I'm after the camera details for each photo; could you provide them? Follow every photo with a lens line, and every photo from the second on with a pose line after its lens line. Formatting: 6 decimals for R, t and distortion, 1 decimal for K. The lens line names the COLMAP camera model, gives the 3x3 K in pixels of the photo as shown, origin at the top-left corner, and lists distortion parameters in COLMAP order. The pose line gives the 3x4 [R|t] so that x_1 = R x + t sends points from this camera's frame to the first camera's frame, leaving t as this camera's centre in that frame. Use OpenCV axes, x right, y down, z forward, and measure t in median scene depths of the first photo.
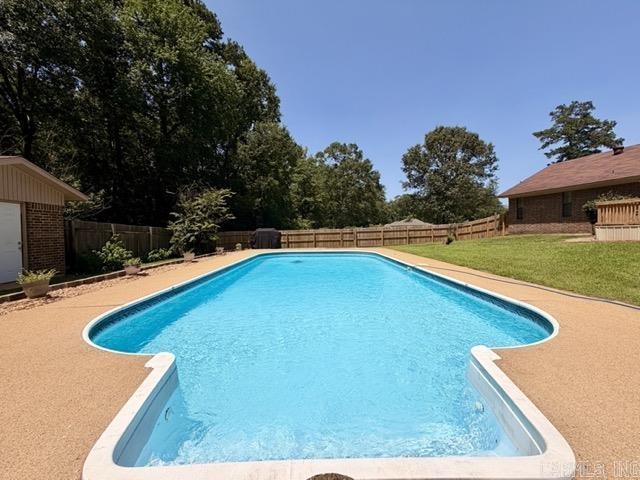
lens RADIAL K [[255.4, 0, 317.7], [0, 255.4, 239.3], [0, 0, 1]] dist [0.001691, -0.000256]
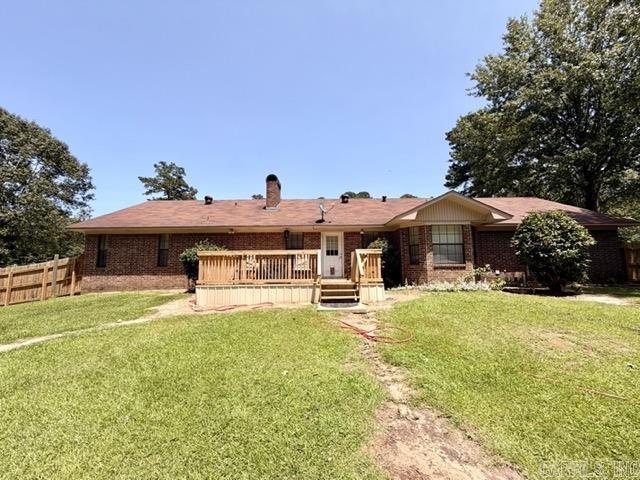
lens RADIAL K [[255.4, 0, 317.3], [0, 255.4, 240.3], [0, 0, 1]] dist [0.001691, -0.000256]
pose [[0.253333, 0.120920, 0.959792, 0.134340], [0.031130, 0.990624, -0.133021, -0.019444], [-0.966878, 0.063577, 0.247193, 0.138147]]
